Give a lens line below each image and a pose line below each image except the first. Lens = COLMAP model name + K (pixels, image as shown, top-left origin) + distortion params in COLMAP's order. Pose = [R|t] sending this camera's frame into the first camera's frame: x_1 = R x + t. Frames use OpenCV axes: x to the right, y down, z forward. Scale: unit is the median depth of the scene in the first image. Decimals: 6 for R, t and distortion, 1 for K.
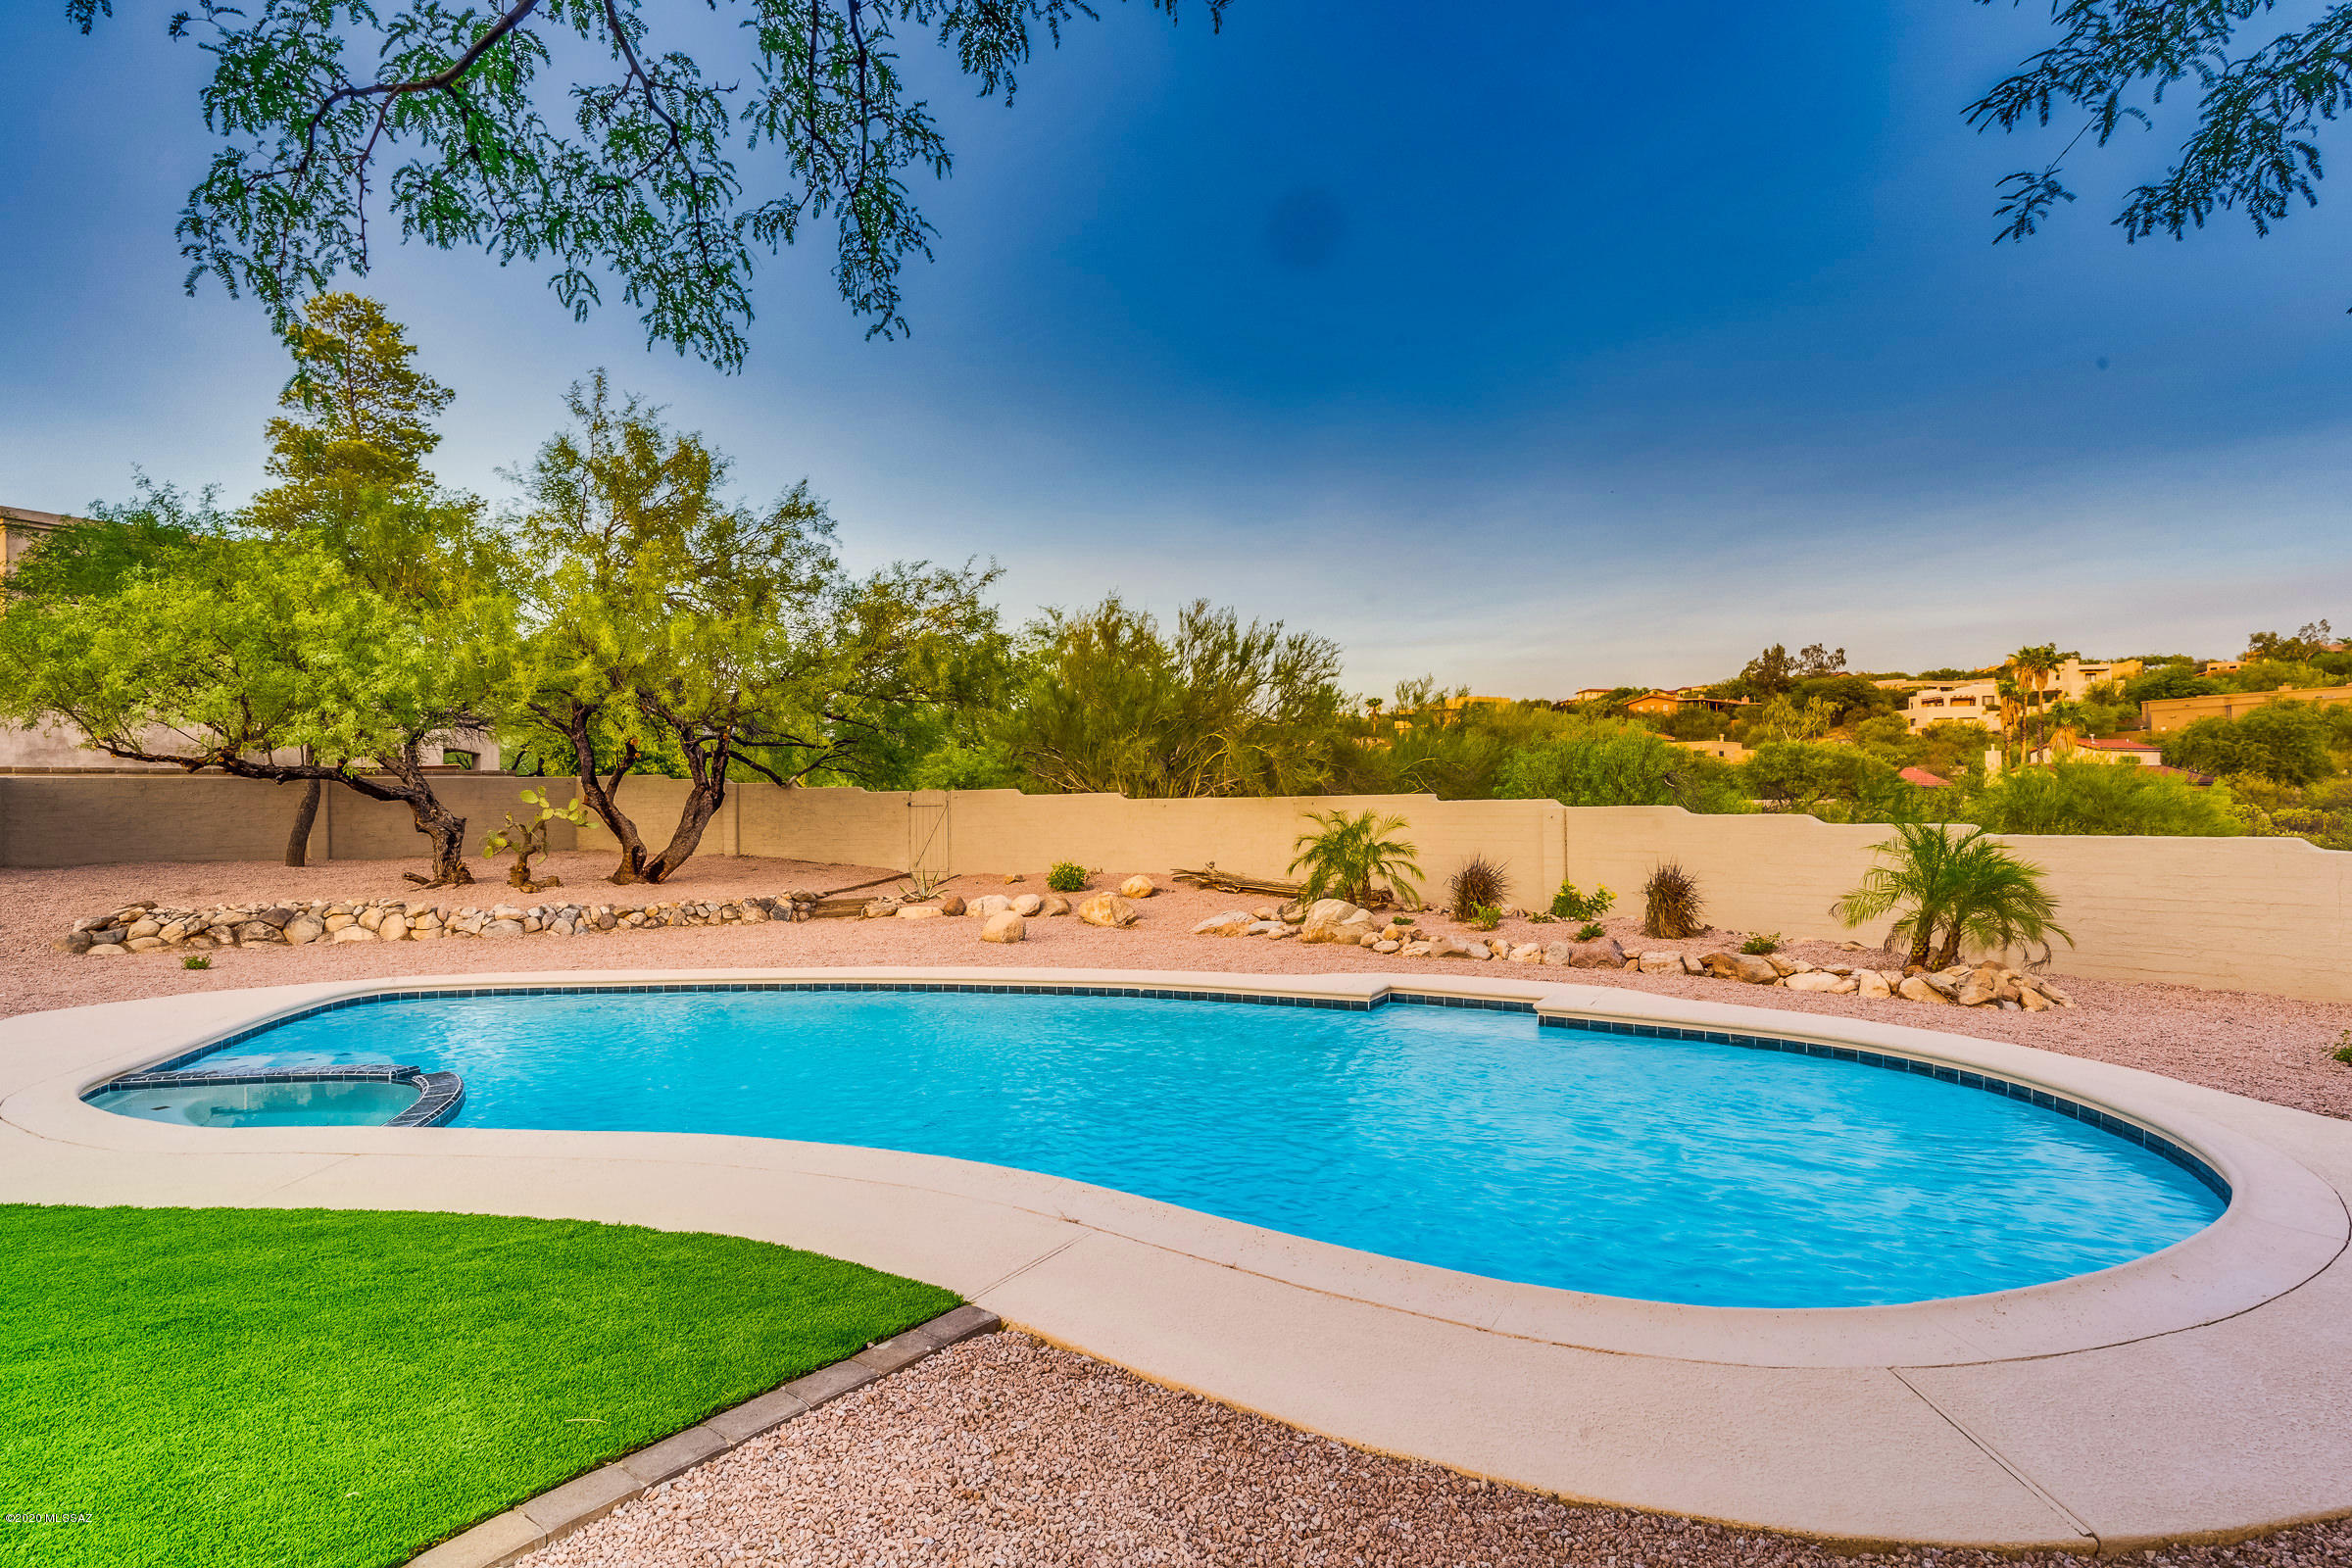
lens RADIAL K [[1168.6, 0, 1178.8], [0, 1168.6, 791.6], [0, 0, 1]] dist [-0.003421, 0.004544]
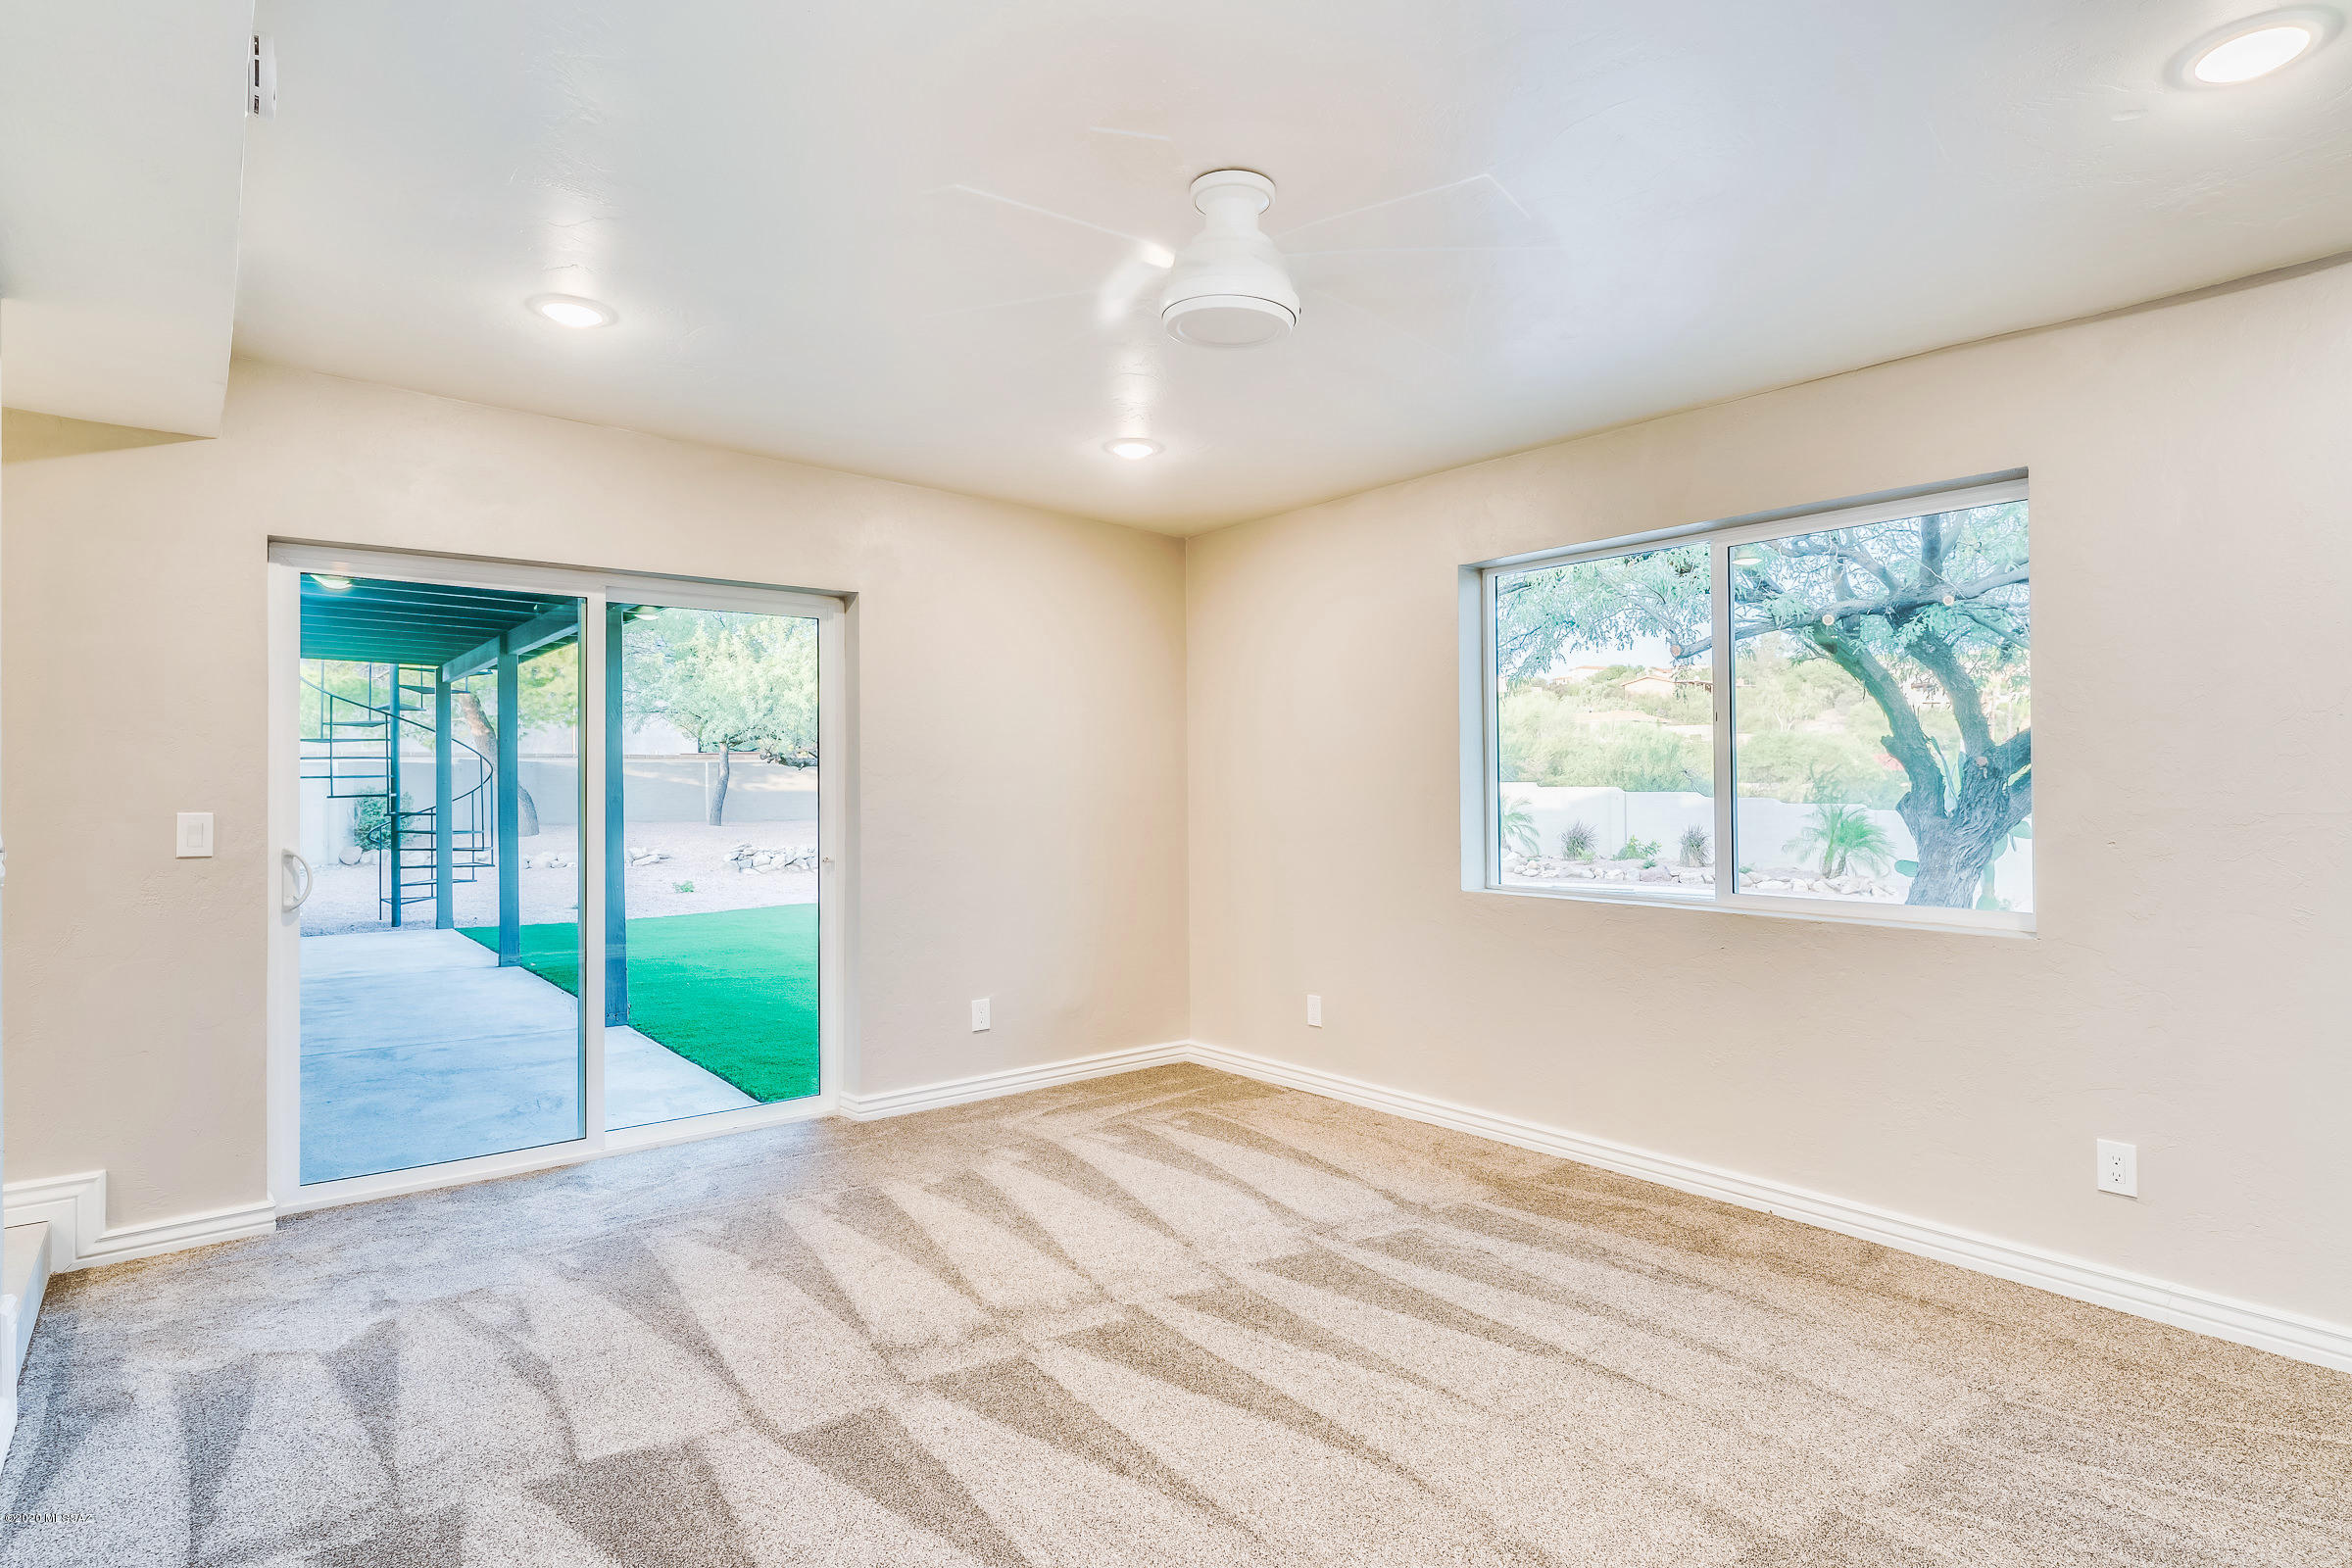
lens RADIAL K [[1251.7, 0, 1180.9], [0, 1251.7, 770.6], [0, 0, 1]] dist [-0.005191, -0.000202]
pose [[0.999465, 0.009428, 0.031333, -0.248095], [-0.009543, 0.999948, 0.003534, -0.012042], [-0.031298, -0.003831, 0.999503, -0.515555]]
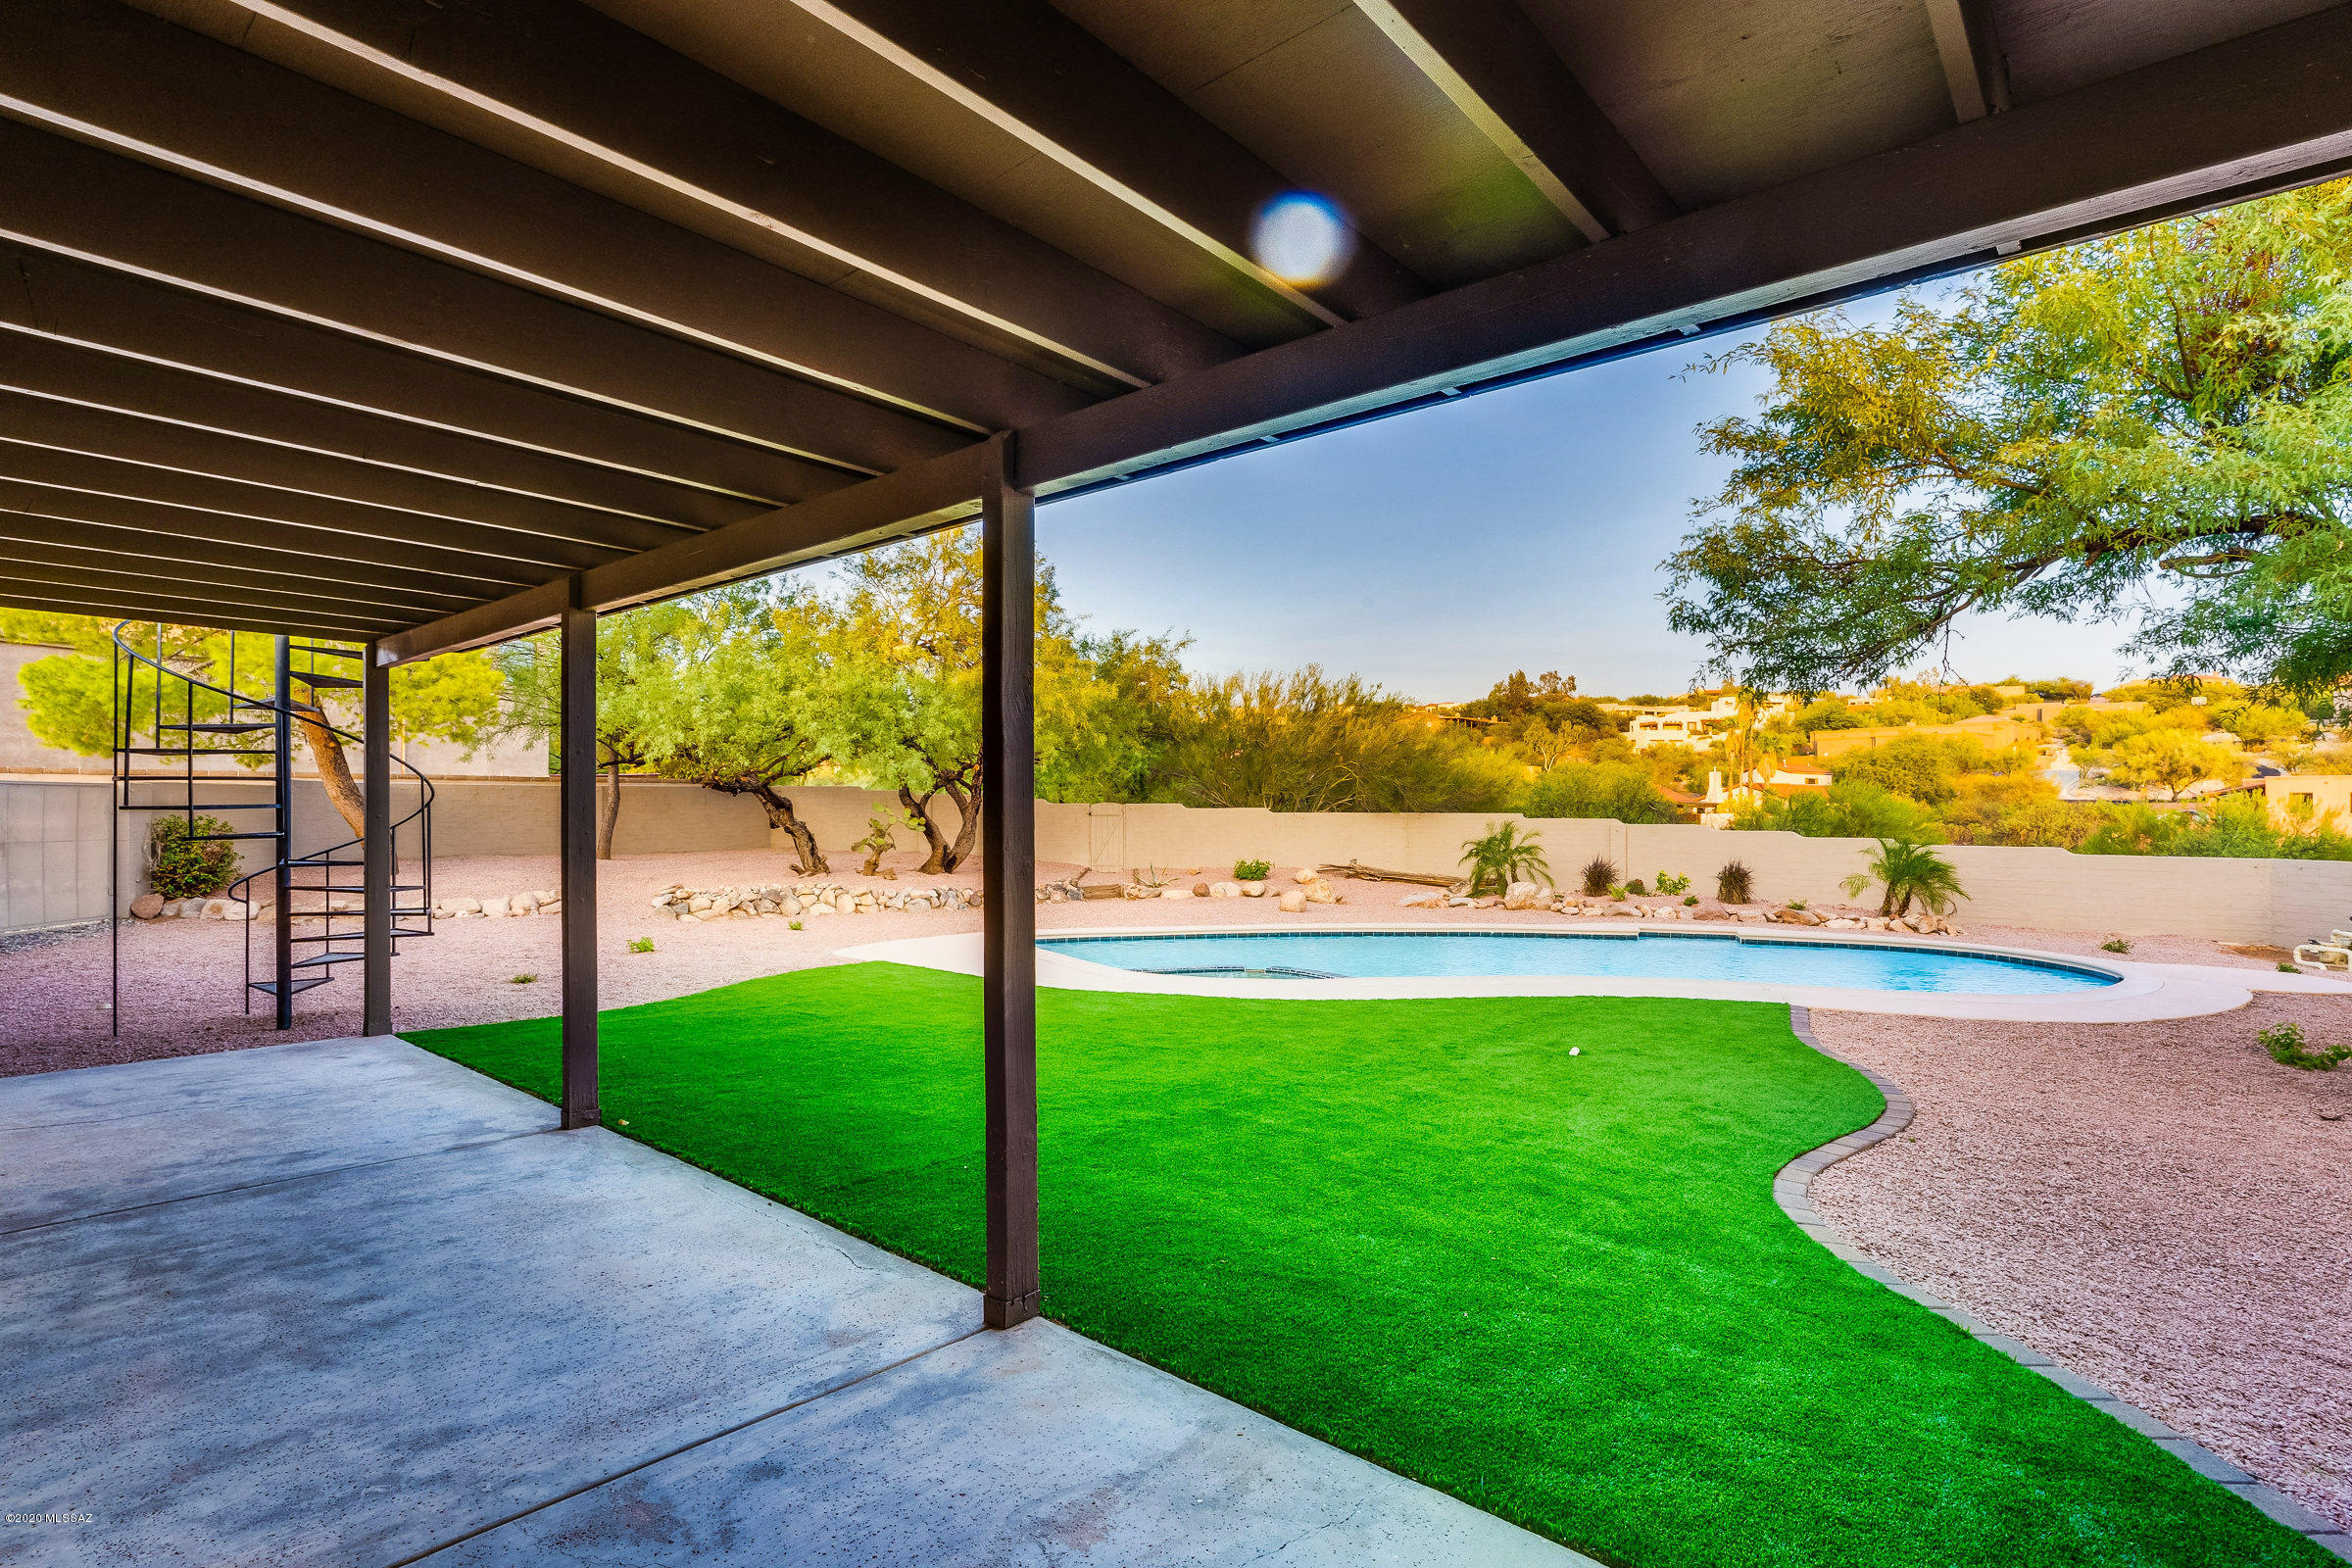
lens RADIAL K [[1168.6, 0, 1164.1], [0, 1168.6, 794.4], [0, 0, 1]] dist [-0.003421, 0.004544]
pose [[0.979545, 0.016008, 0.200587, -0.436137], [-0.016397, 0.999866, 0.000278, -0.012252], [-0.200555, -0.003561, 0.979676, -0.293782]]
